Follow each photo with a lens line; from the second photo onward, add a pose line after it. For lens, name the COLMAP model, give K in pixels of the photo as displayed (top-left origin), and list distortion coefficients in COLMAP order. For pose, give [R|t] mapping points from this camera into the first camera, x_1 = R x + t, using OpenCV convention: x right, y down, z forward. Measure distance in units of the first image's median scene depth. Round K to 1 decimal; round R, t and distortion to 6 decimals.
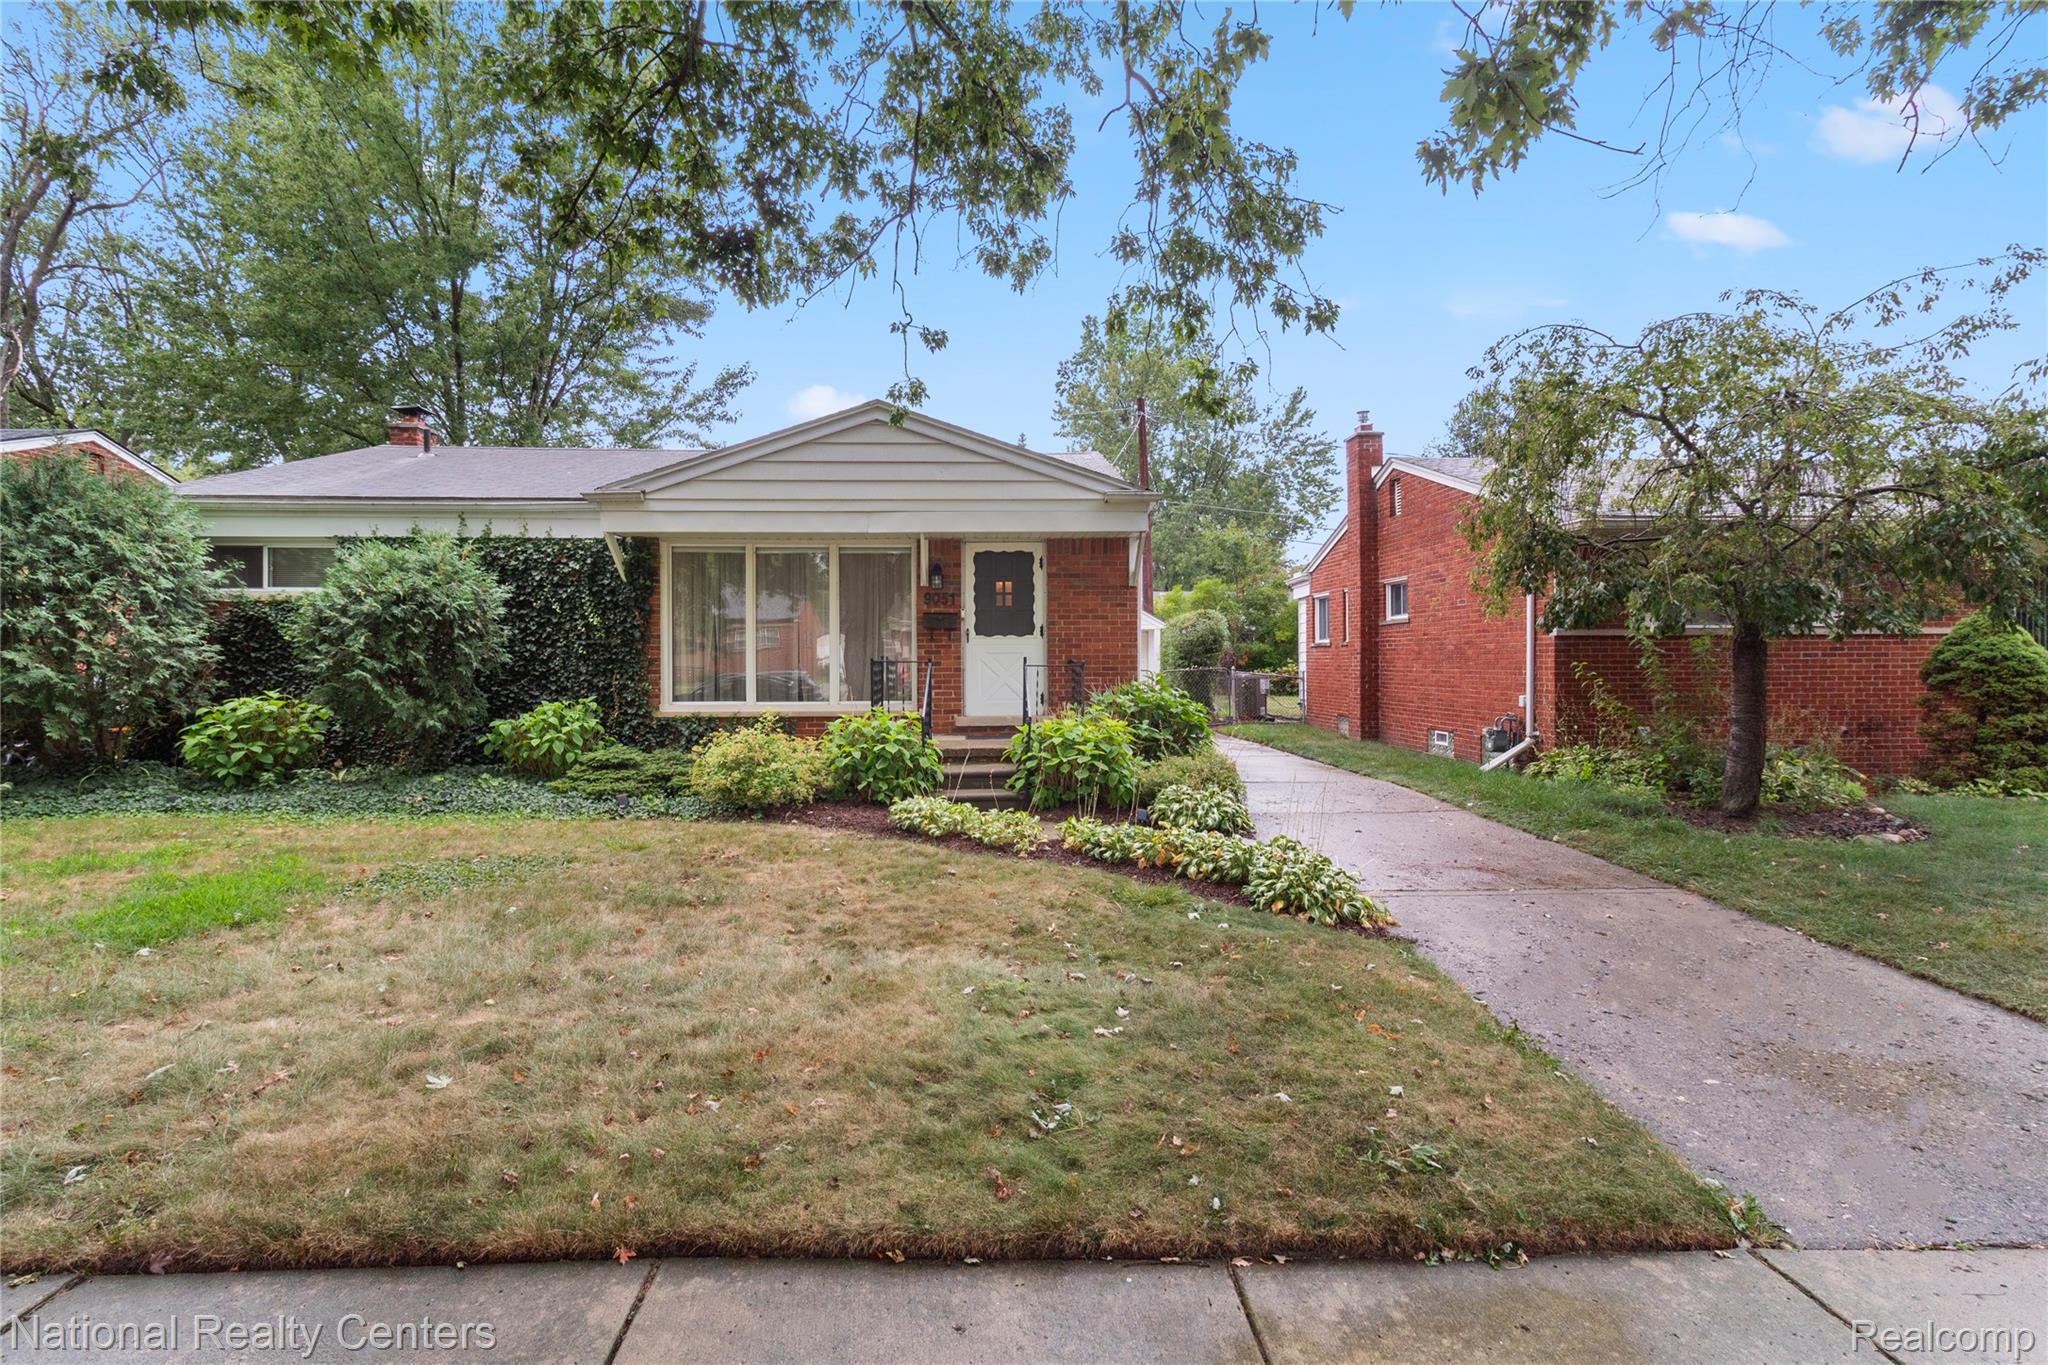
lens RADIAL K [[947.1, 0, 1027.0], [0, 947.1, 673.0], [0, 0, 1]] dist [-0.000986, 0.001794]
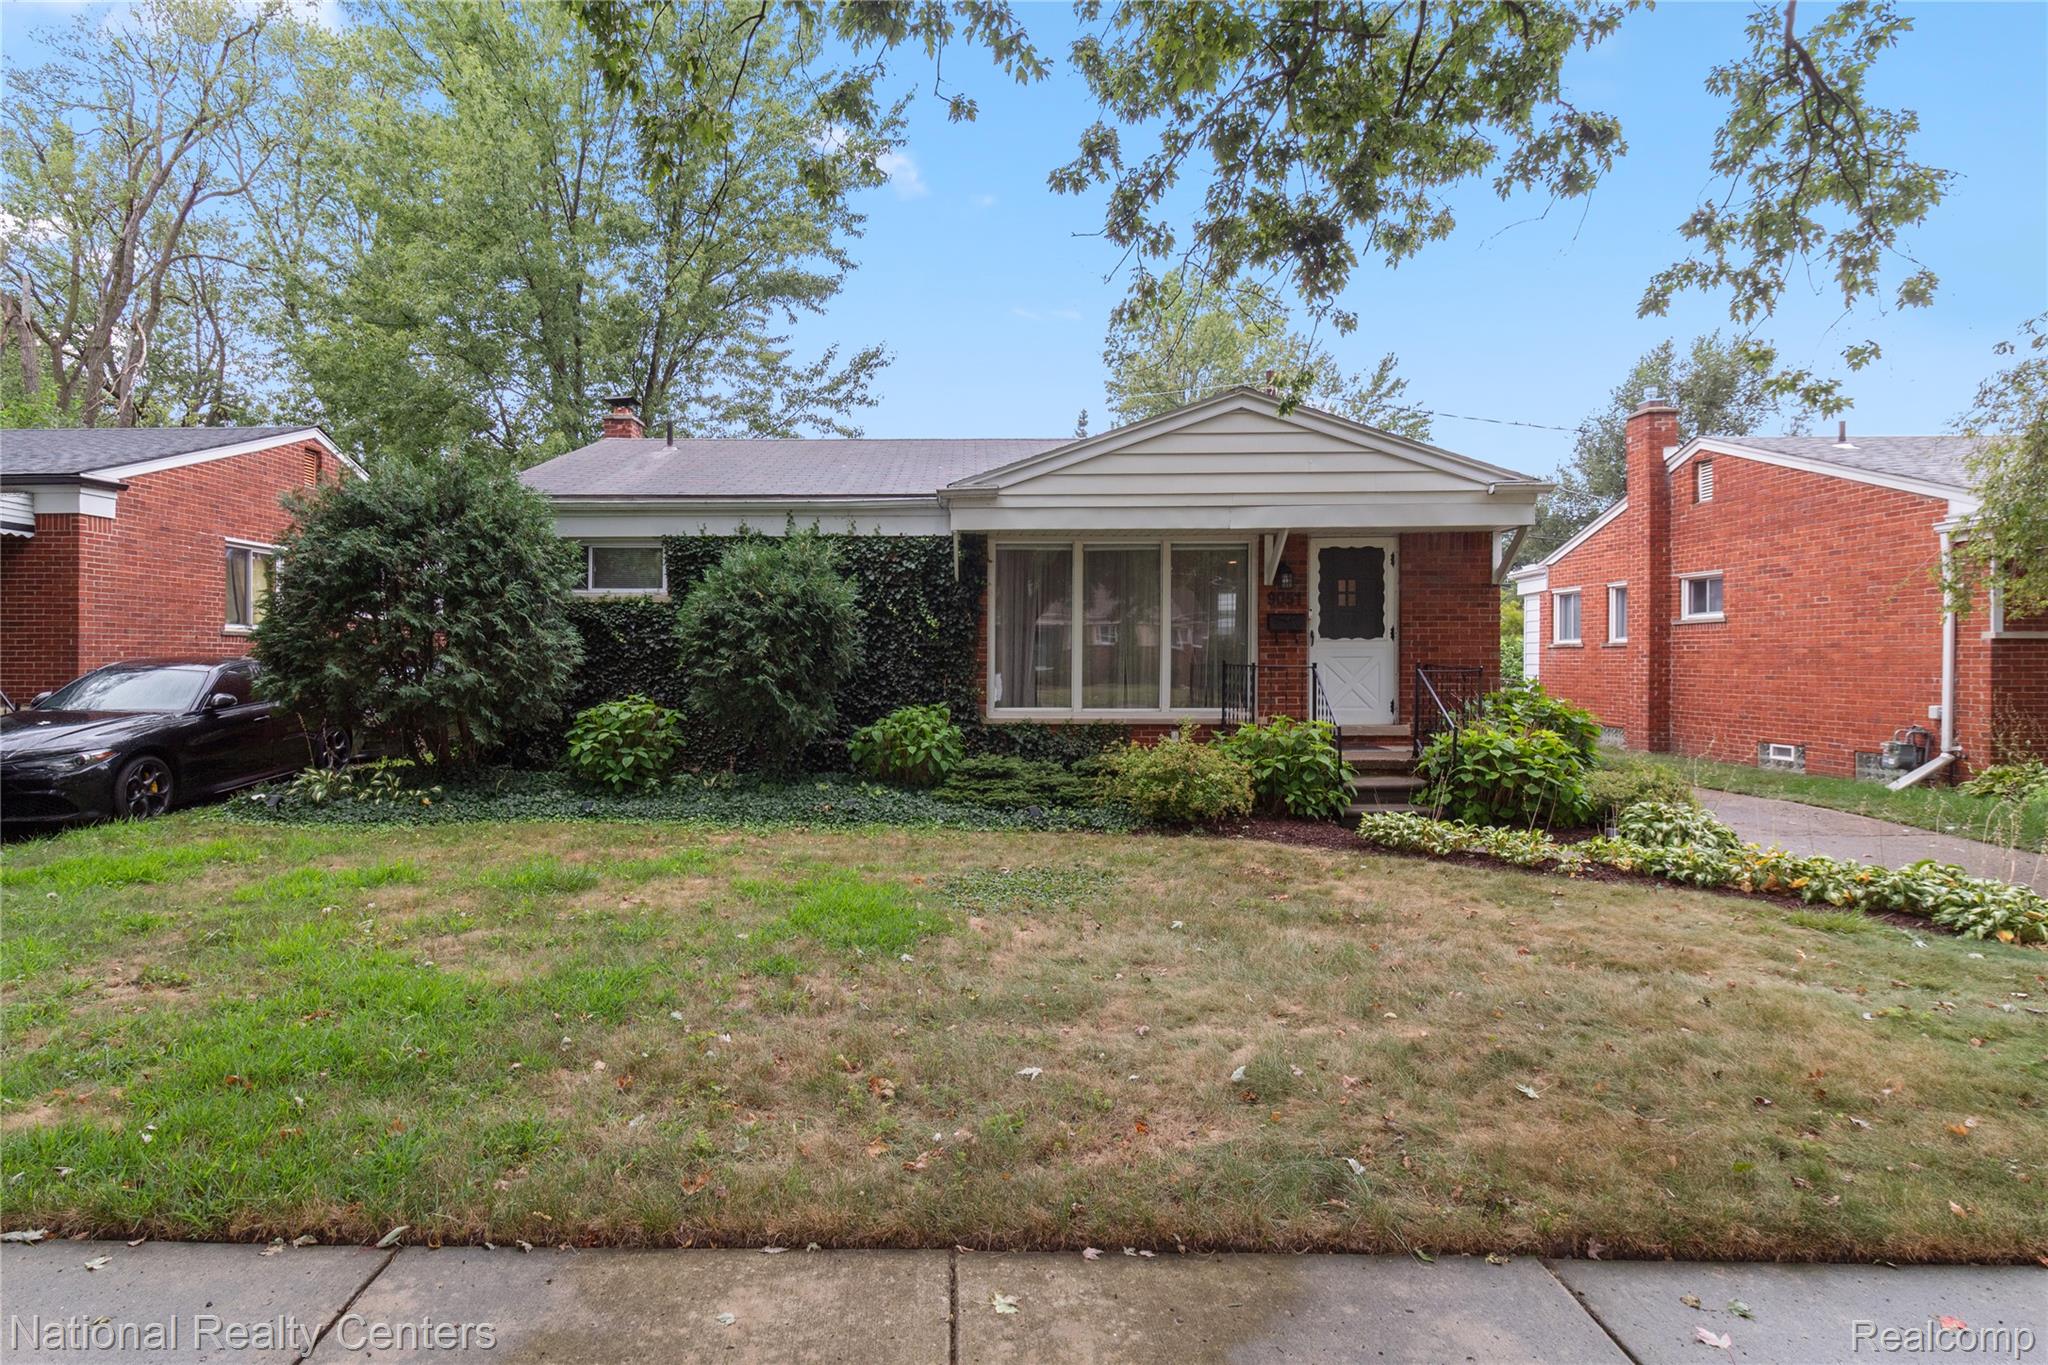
lens RADIAL K [[1038.7, 0, 1023.0], [0, 1038.7, 680.3], [0, 0, 1]] dist [0.000062, 0.001365]
pose [[0.997330, 0.003620, -0.072934, -0.281740], [-0.003192, 0.999977, 0.005988, -0.003471], [0.072954, -0.005740, 0.997319, -0.038487]]
